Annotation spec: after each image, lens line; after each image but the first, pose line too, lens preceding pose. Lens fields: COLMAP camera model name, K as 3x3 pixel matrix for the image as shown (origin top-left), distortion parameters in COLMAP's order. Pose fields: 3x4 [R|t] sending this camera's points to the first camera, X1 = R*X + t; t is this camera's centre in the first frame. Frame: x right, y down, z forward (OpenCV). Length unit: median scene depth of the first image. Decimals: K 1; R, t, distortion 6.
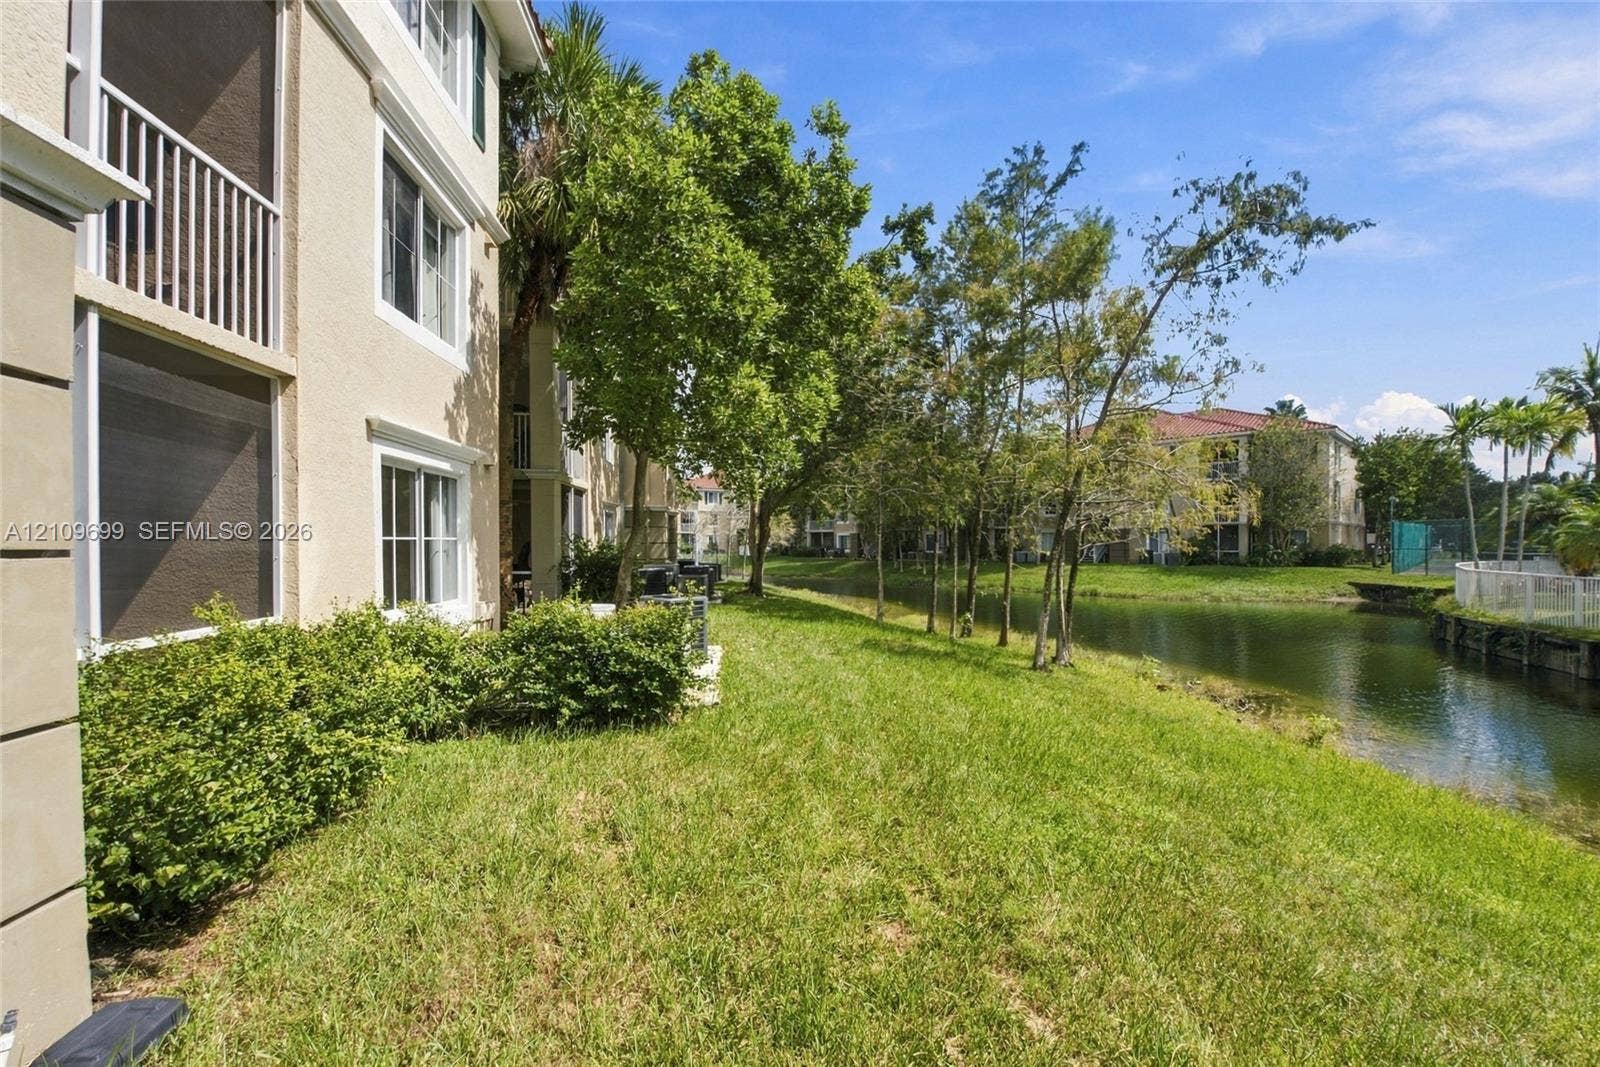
lens RADIAL K [[650.5, 0, 796.8], [0, 650.5, 544.5], [0, 0, 1]] dist [-0.014230, -0.003857]
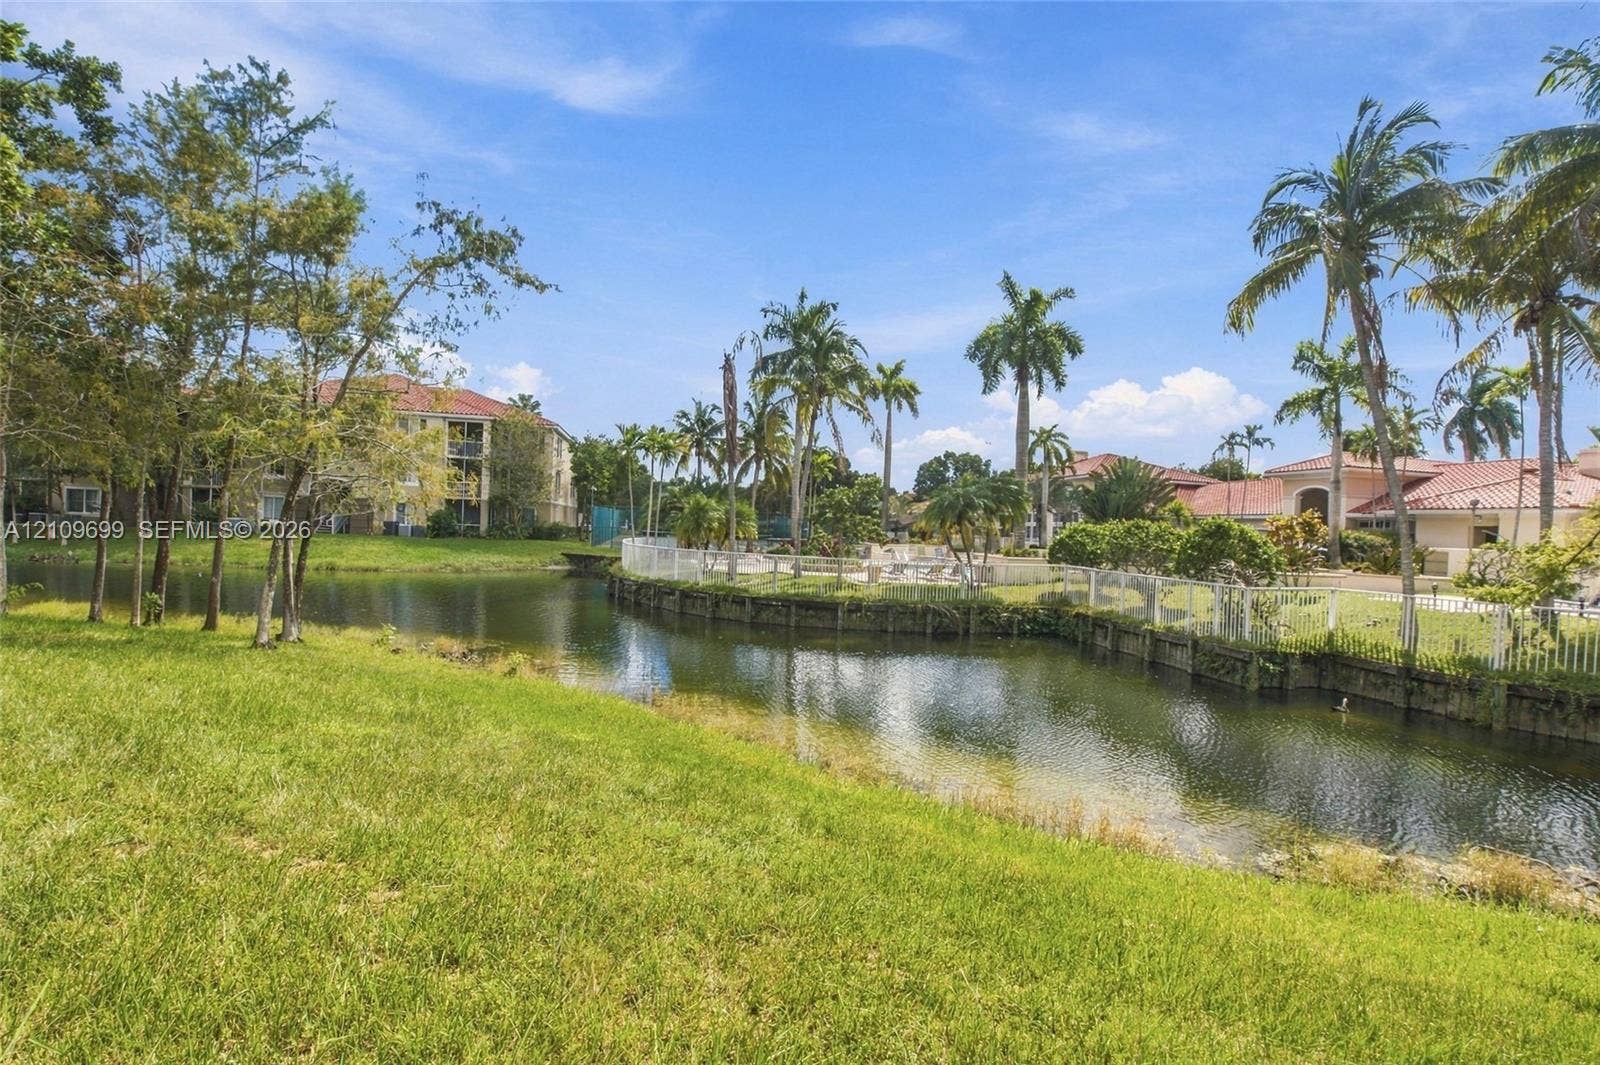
lens RADIAL K [[680.1, 0, 807.3], [0, 680.1, 537.8], [0, 0, 1]] dist [-0.021993, 0.001238]
pose [[0.505227, 0.009712, 0.862932, -0.044957], [-0.037341, 0.999246, 0.010616, -0.003437], [-0.862178, -0.037586, 0.505209, -0.112781]]
